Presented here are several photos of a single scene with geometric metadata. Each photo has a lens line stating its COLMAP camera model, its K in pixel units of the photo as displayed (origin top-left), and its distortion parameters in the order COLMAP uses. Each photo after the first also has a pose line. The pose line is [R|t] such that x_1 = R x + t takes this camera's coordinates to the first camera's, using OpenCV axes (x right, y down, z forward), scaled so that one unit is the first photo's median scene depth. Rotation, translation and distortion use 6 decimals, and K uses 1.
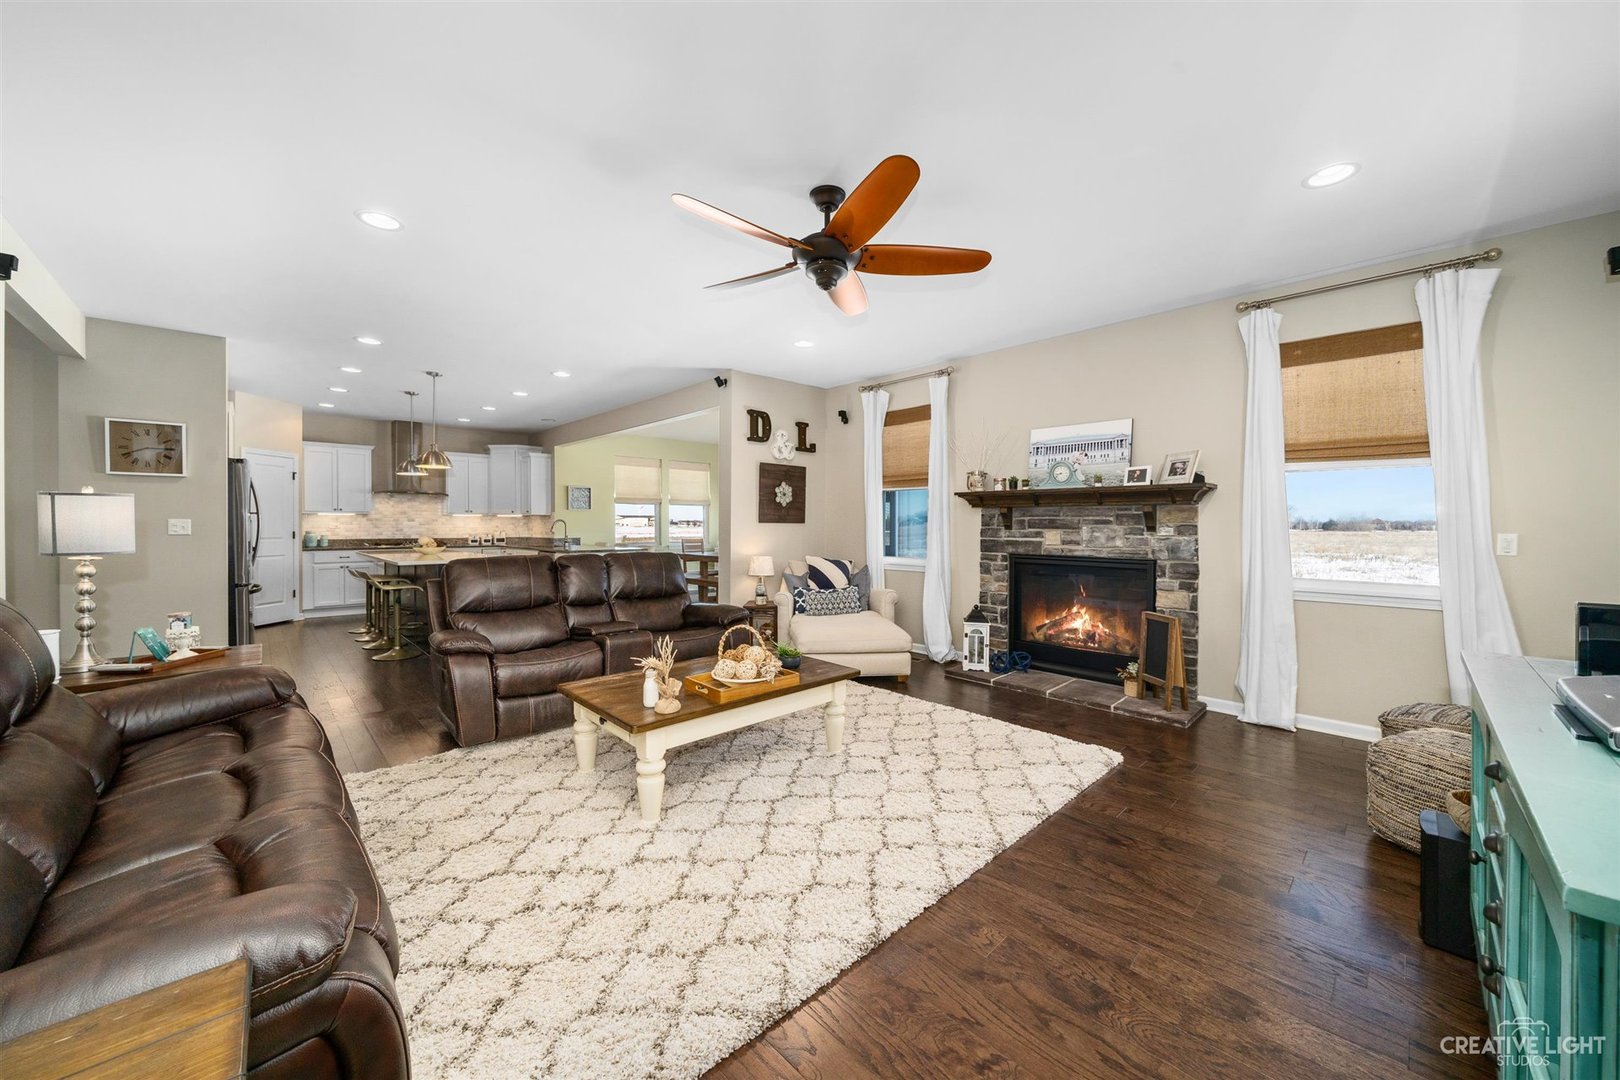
lens RADIAL K [[573.7, 0, 813.2], [0, 573.7, 534.7], [0, 0, 1]] dist [-0.008092, -0.000098]
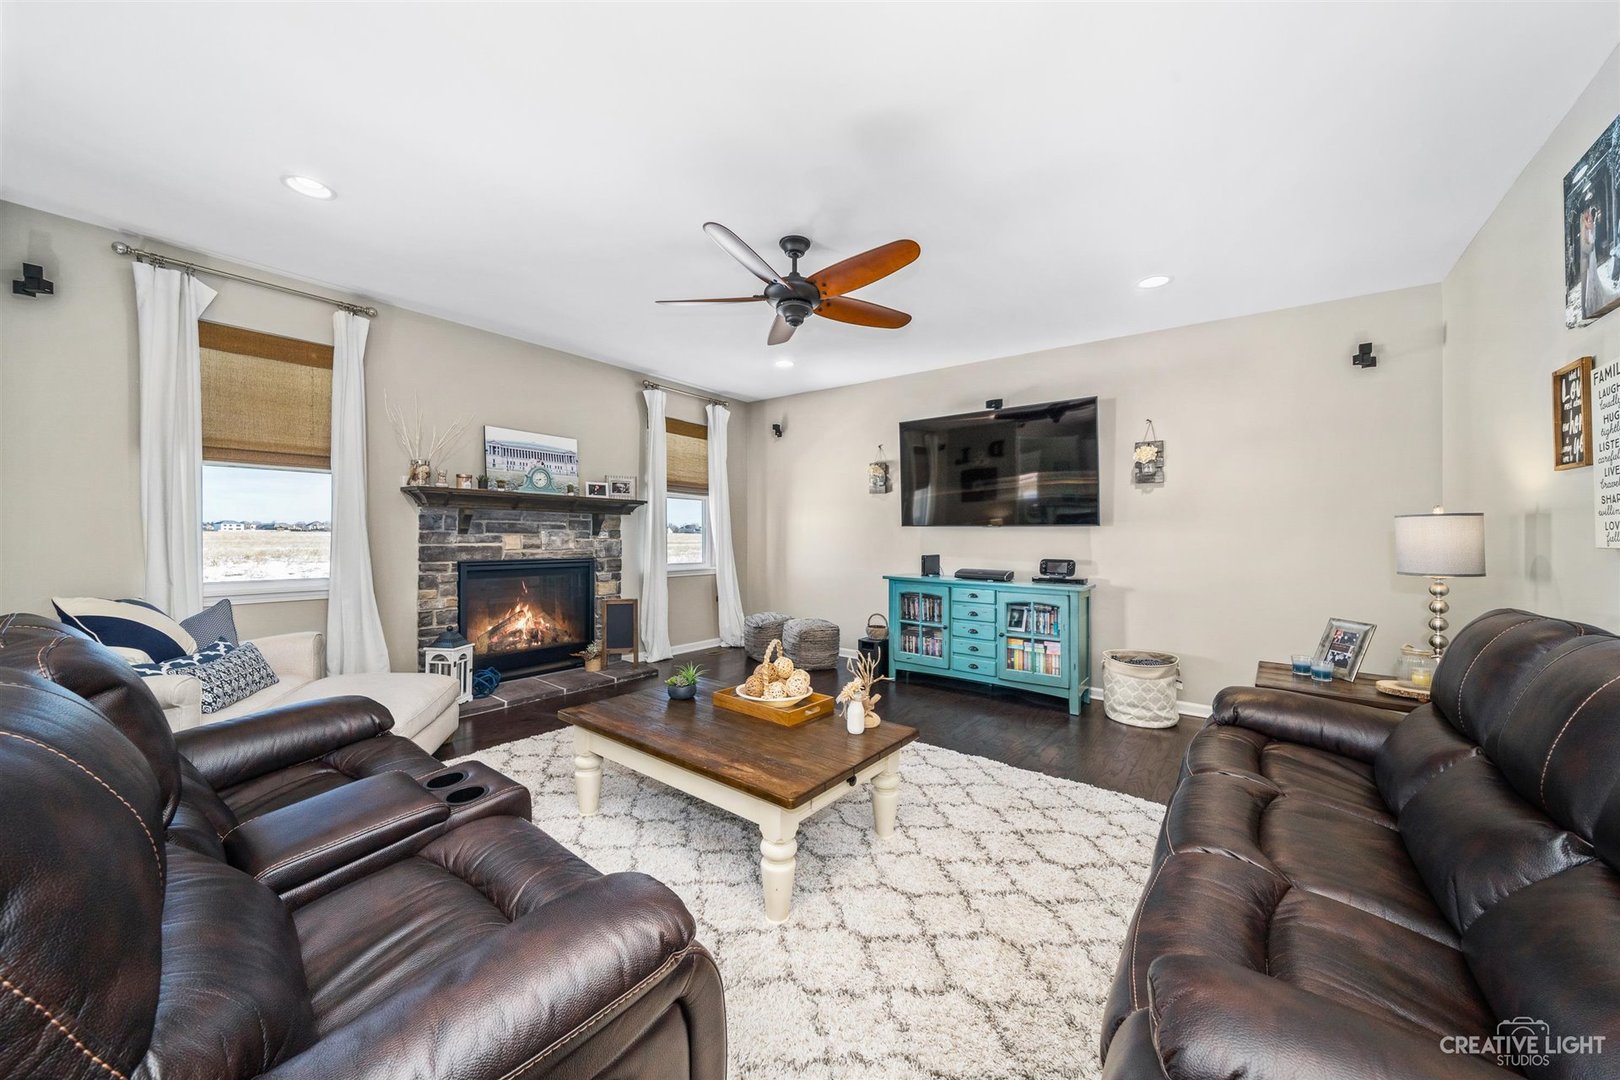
lens RADIAL K [[573.7, 0, 813.2], [0, 573.7, 534.7], [0, 0, 1]] dist [-0.008092, -0.000098]
pose [[-0.141620, -0.006598, 0.989899, -0.633760], [0.005606, 0.999956, 0.007467, -0.012234], [-0.989905, 0.006607, -0.141576, 0.638782]]
